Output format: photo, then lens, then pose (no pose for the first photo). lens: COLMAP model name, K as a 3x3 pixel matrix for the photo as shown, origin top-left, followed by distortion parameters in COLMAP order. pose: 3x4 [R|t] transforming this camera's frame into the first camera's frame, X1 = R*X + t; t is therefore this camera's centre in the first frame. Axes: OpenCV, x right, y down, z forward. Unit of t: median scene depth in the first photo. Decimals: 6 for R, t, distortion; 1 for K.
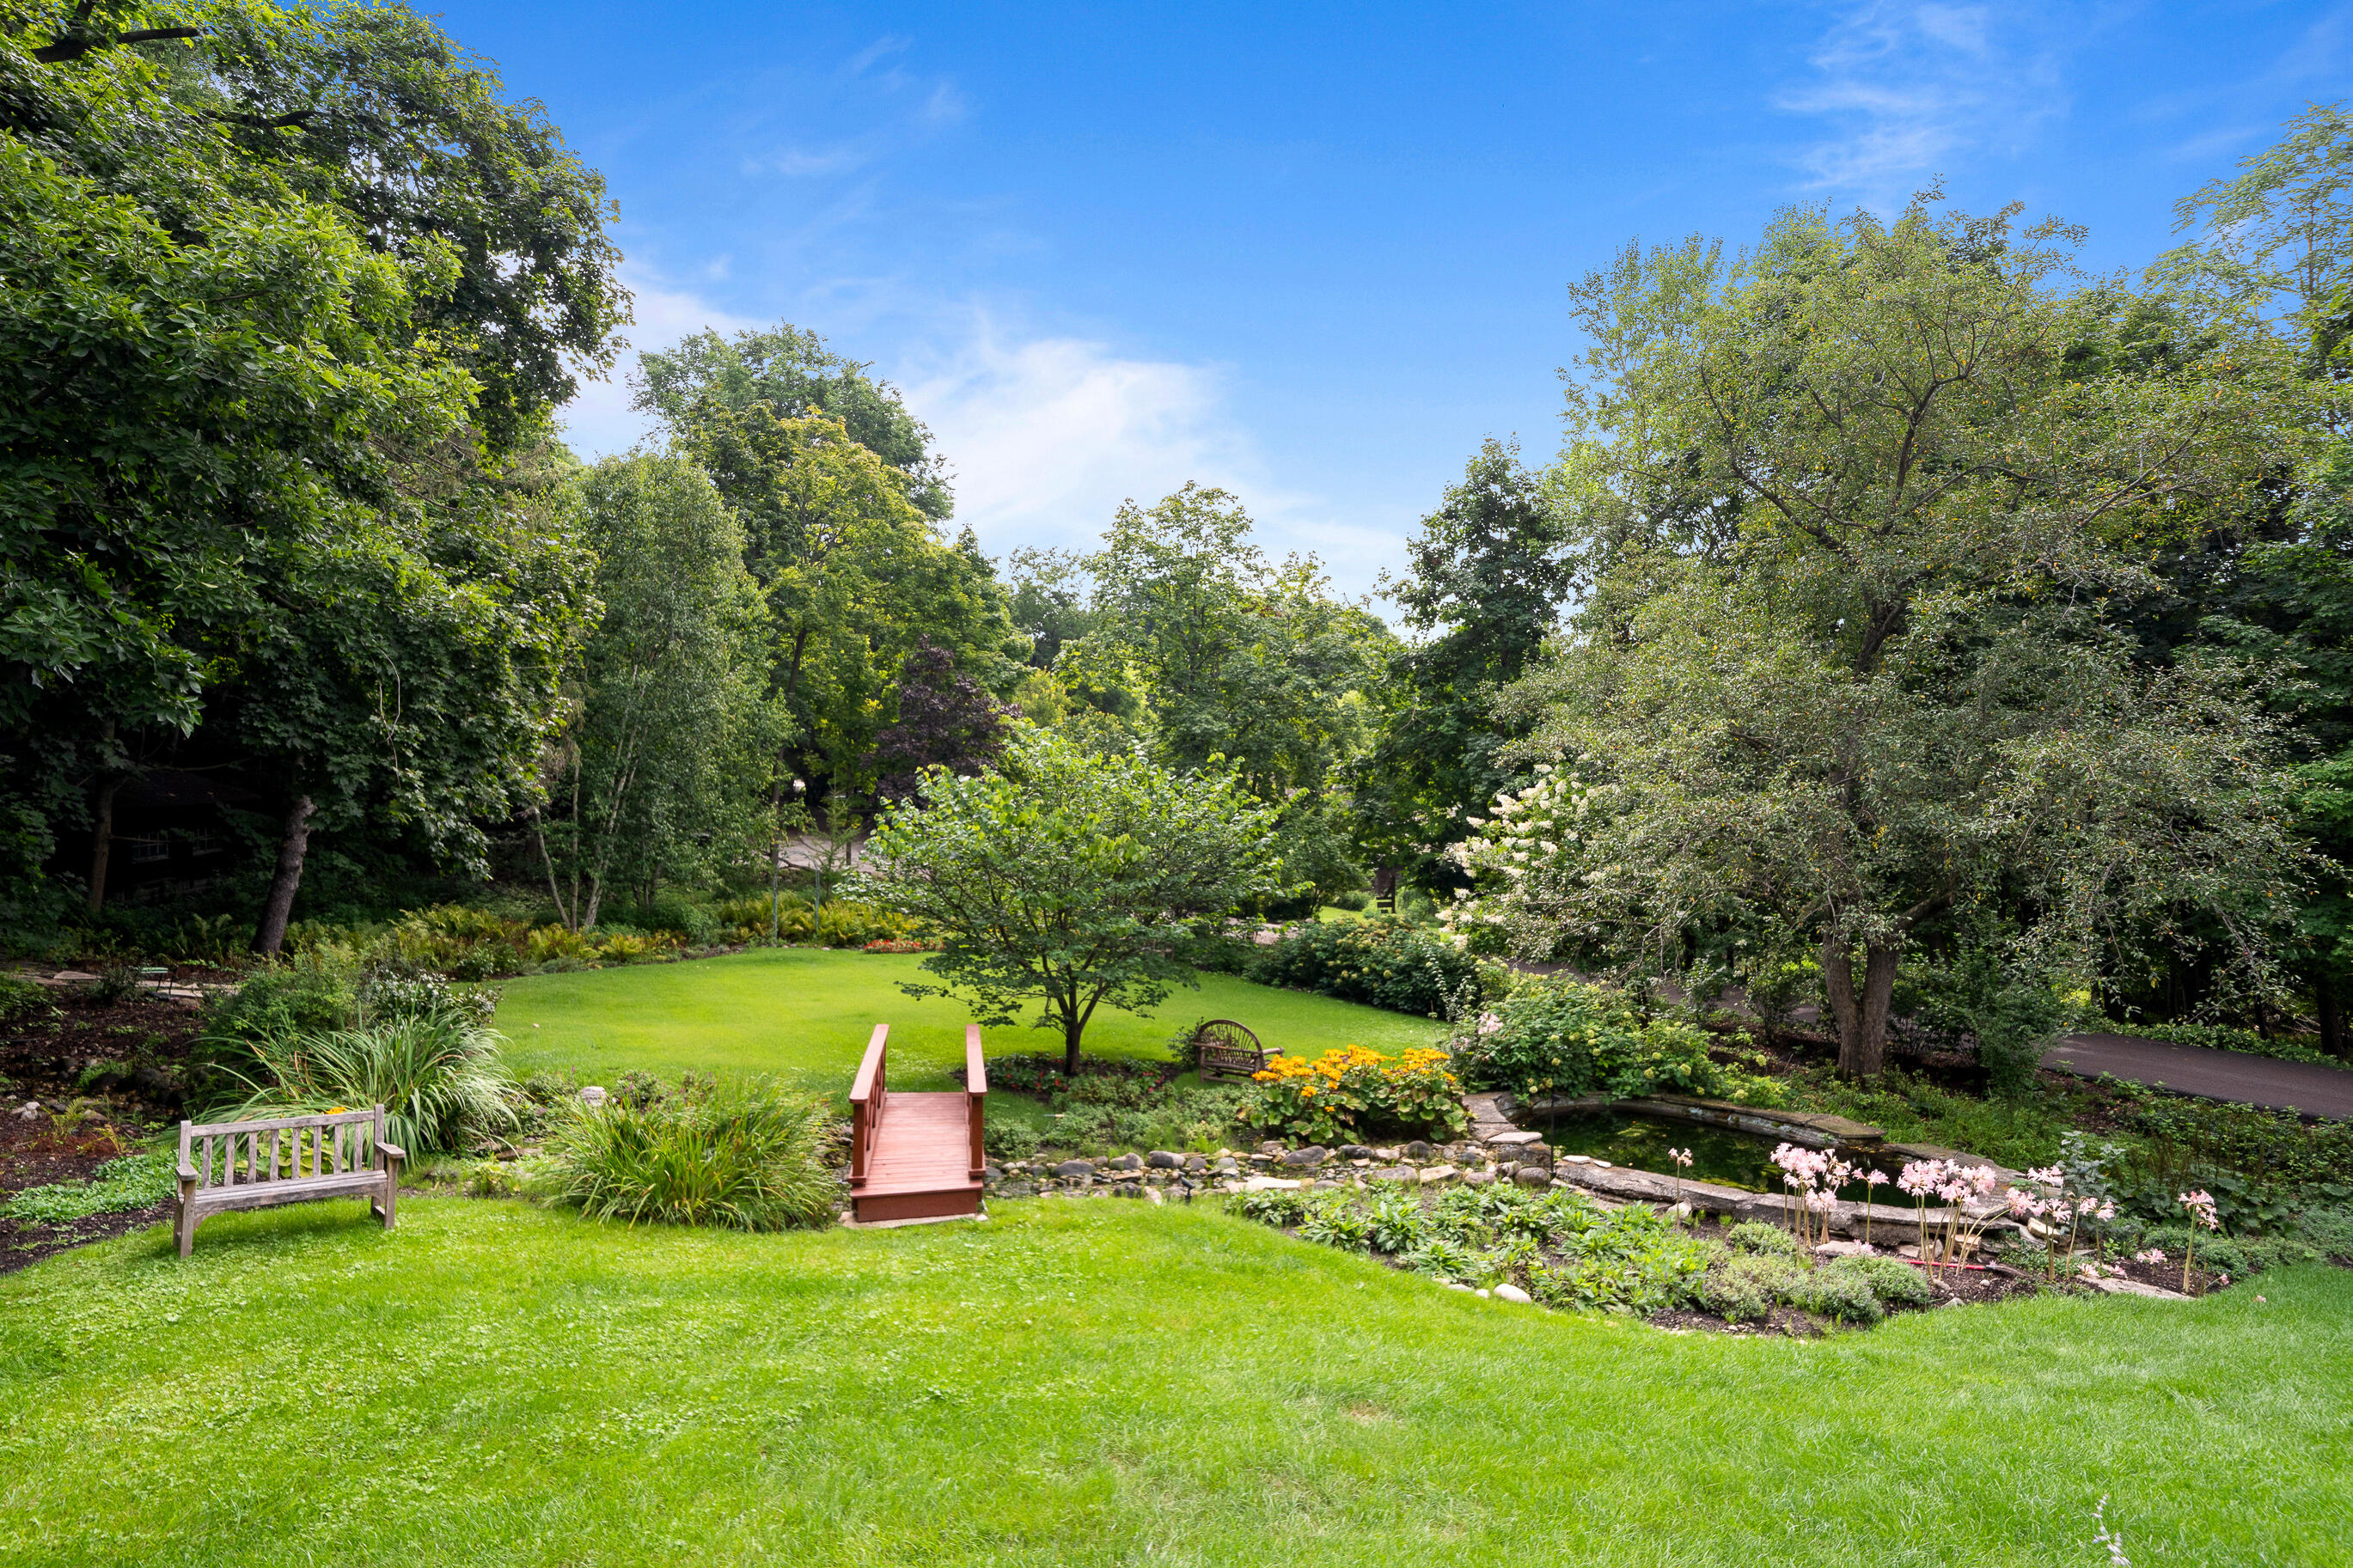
lens RADIAL K [[1234.3, 0, 1174.0], [0, 1234.3, 791.5], [0, 0, 1]] dist [-0.001947, 0.000877]
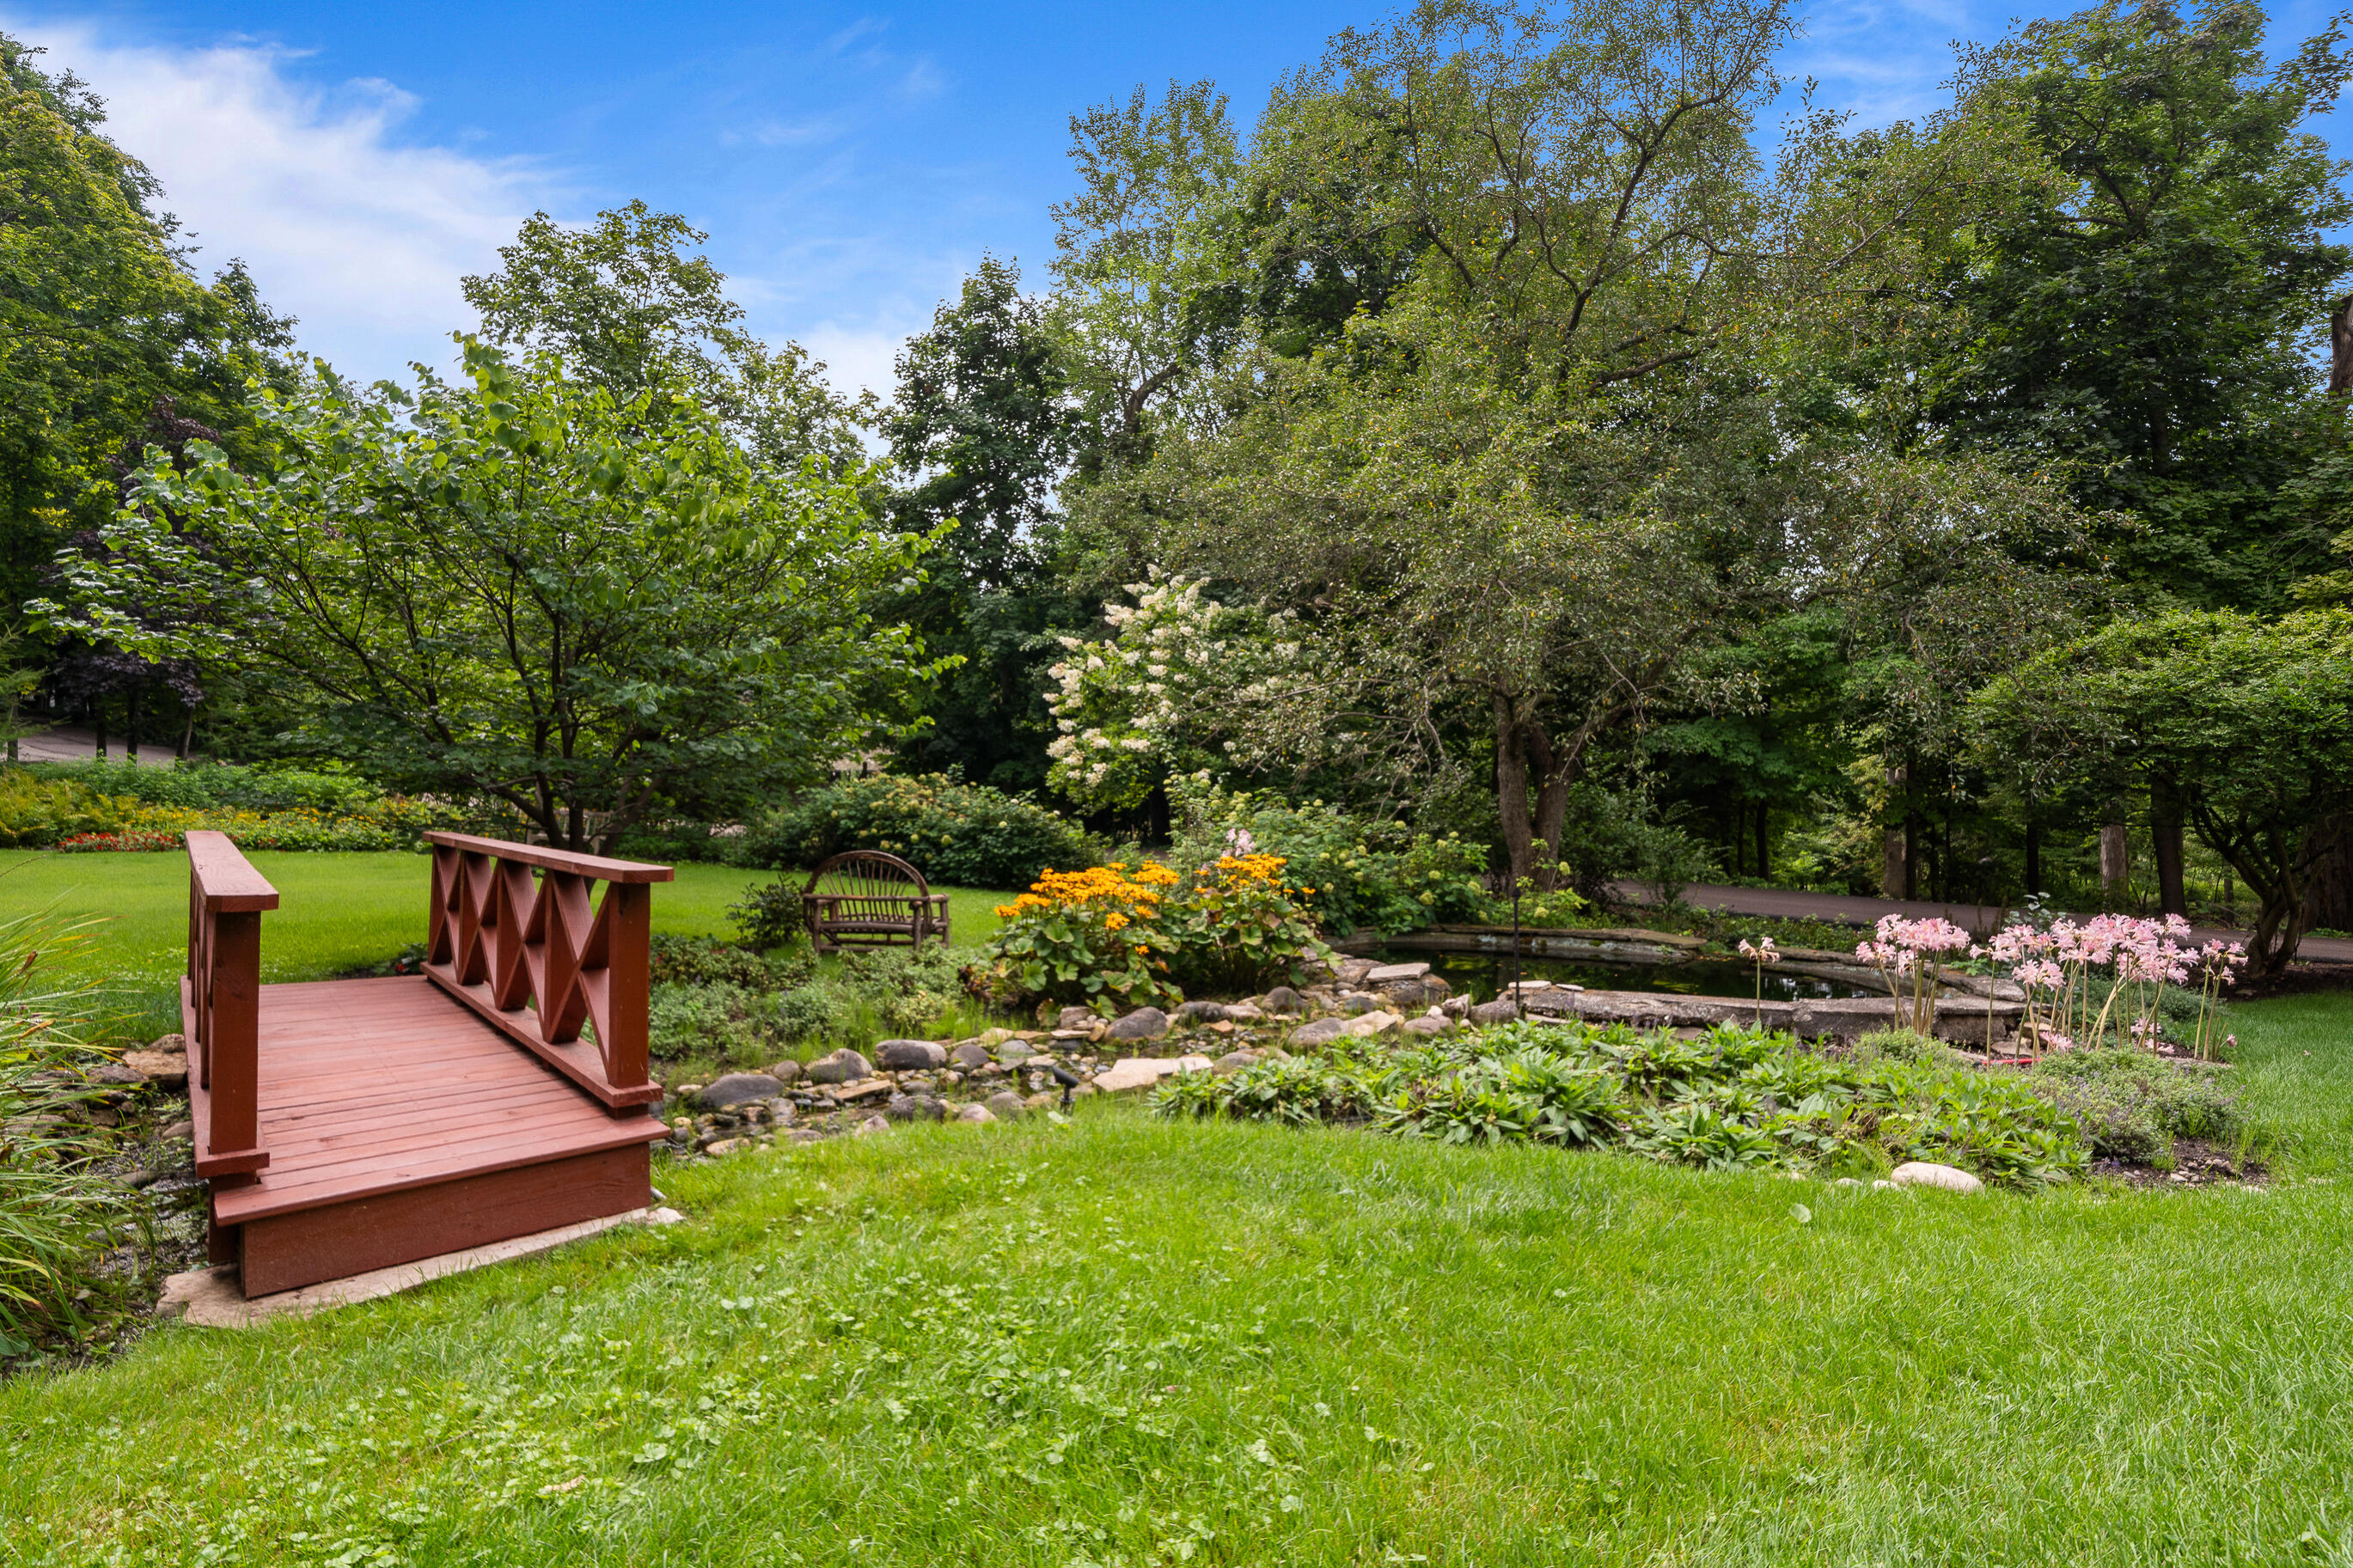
lens RADIAL K [[1234.3, 0, 1168.9], [0, 1234.3, 768.9], [0, 0, 1]] dist [-0.001947, 0.000877]
pose [[0.875387, 0.005497, 0.483392, -0.099537], [-0.018500, 0.999584, 0.022135, 0.101522], [-0.483069, -0.028320, 0.875124, 0.307022]]
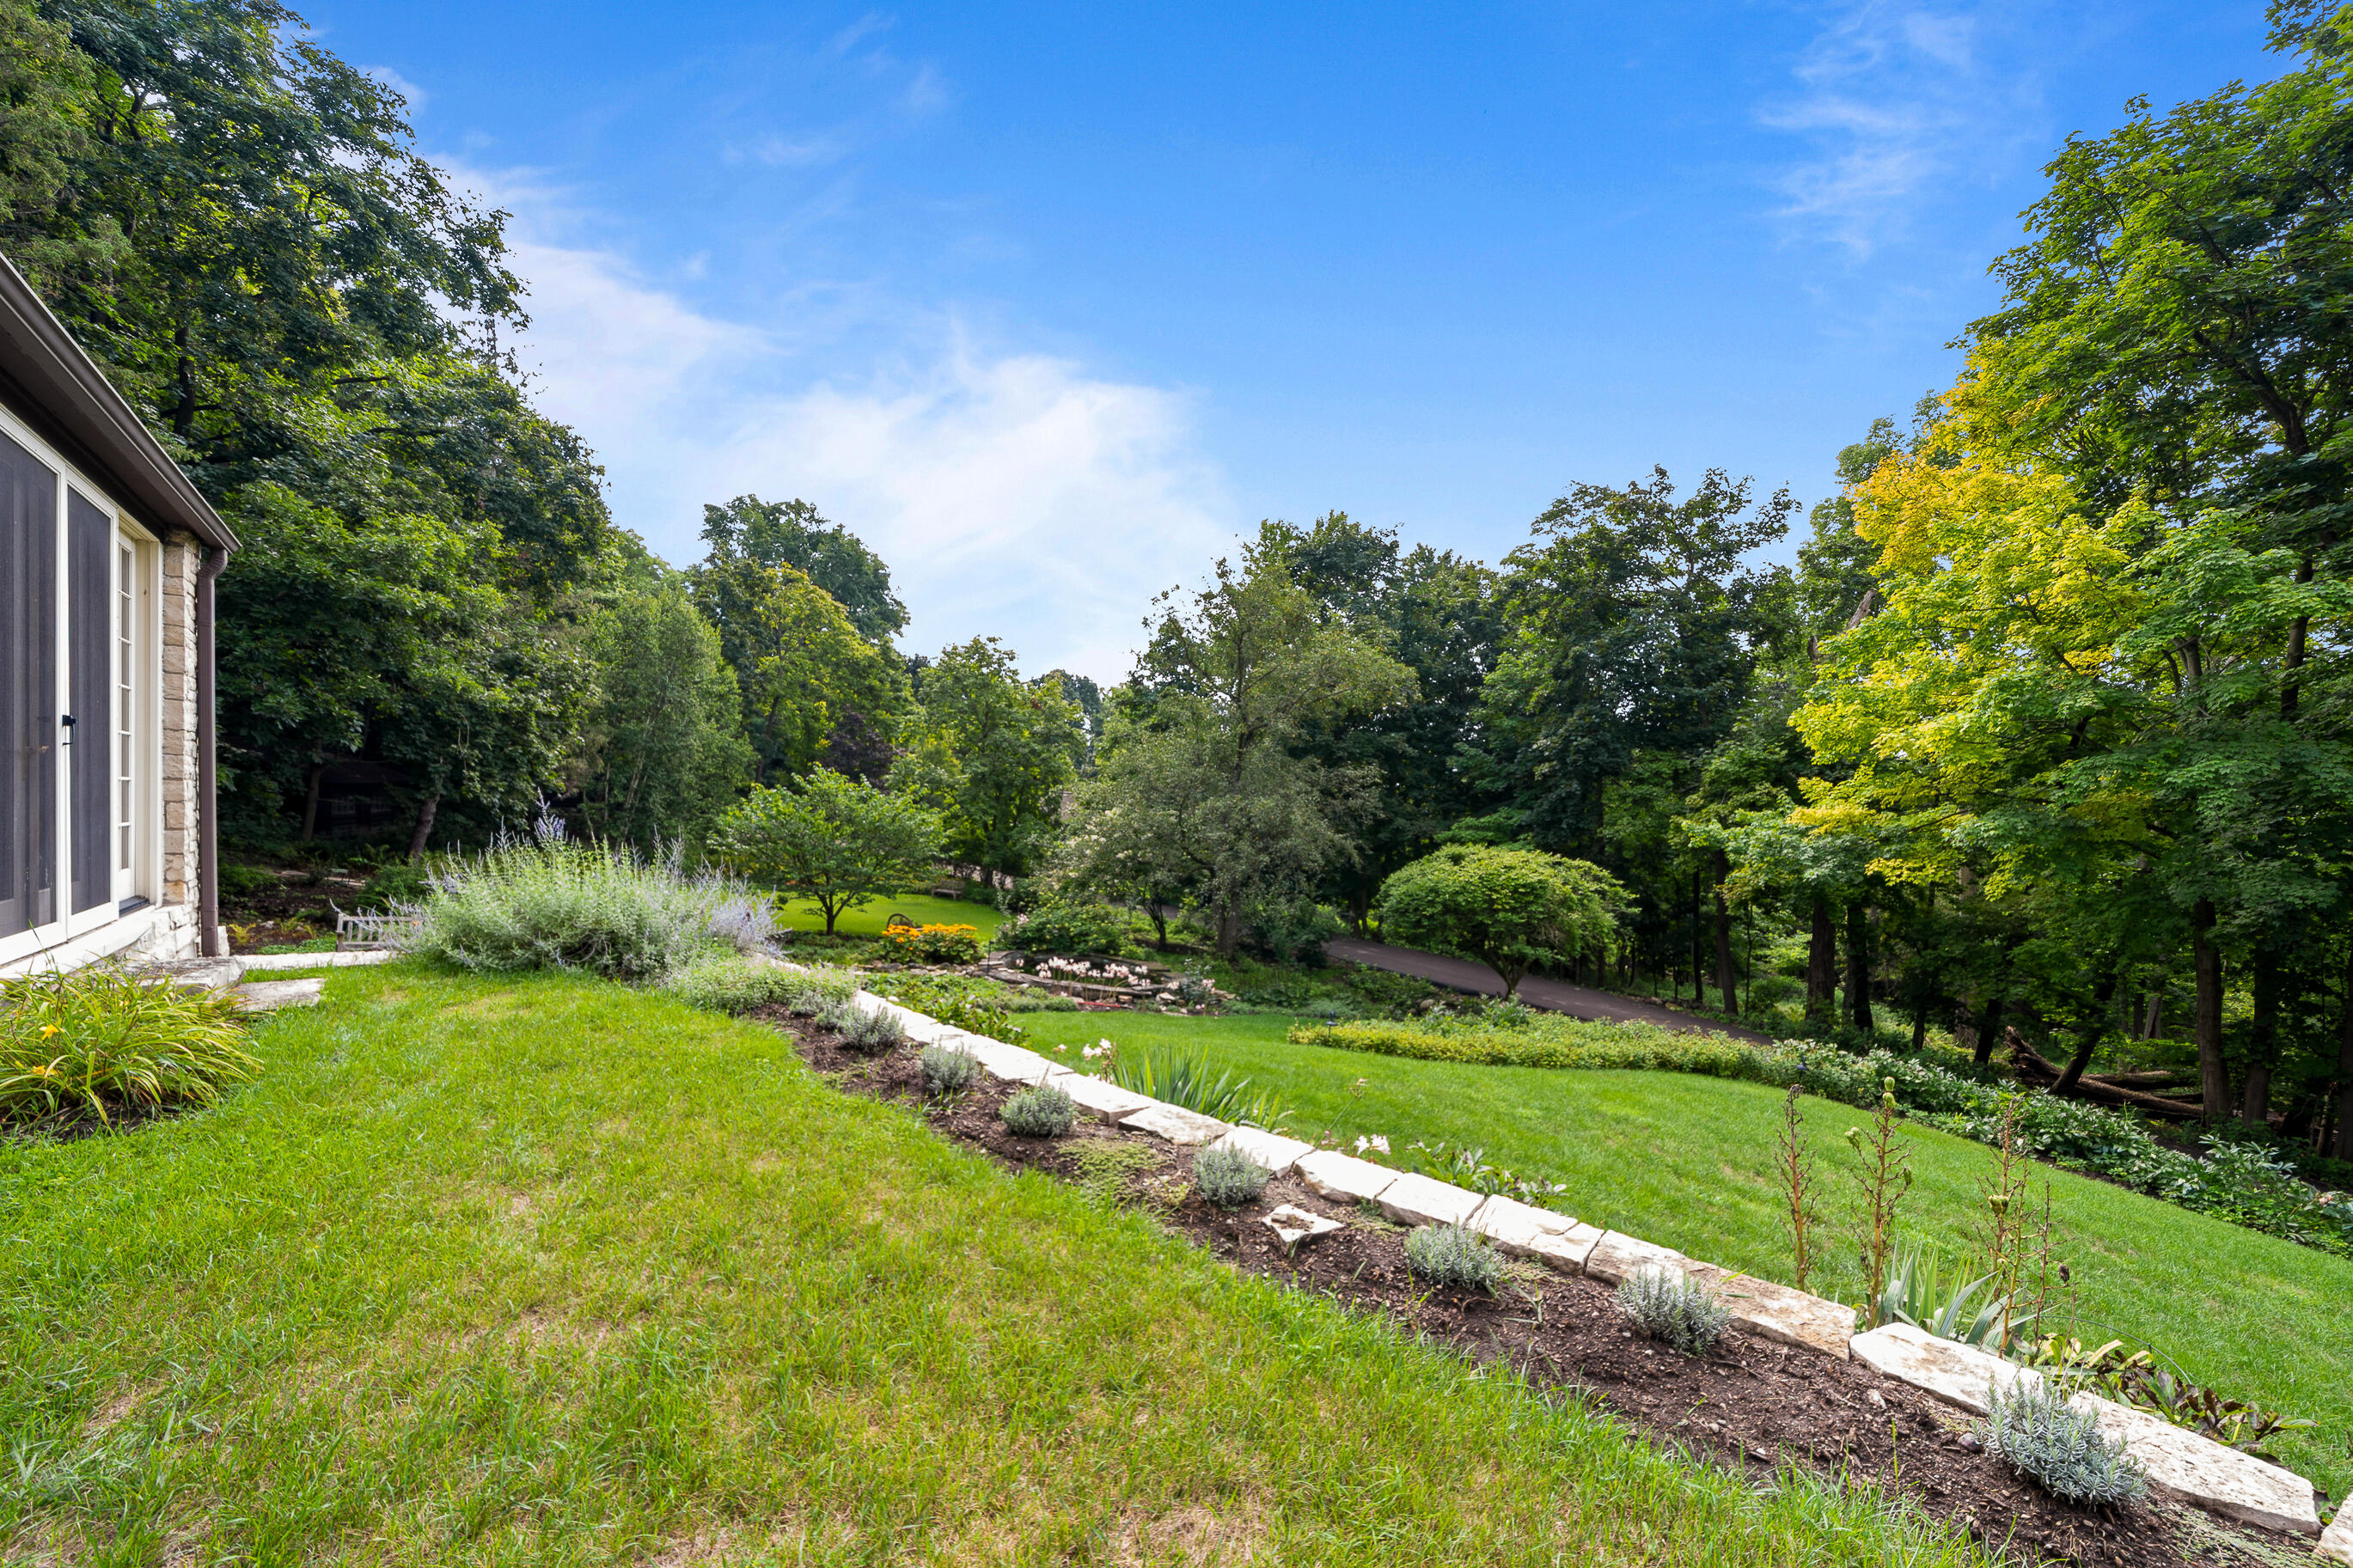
lens RADIAL K [[851.6, 0, 1205.8], [0, 851.6, 829.7], [0, 0, 1]] dist [-0.002892, -0.000052]
pose [[0.994891, 0.047191, 0.089241, 0.384663], [-0.049301, 0.998551, 0.021591, -0.010109], [-0.088093, -0.025880, 0.995776, -0.422433]]
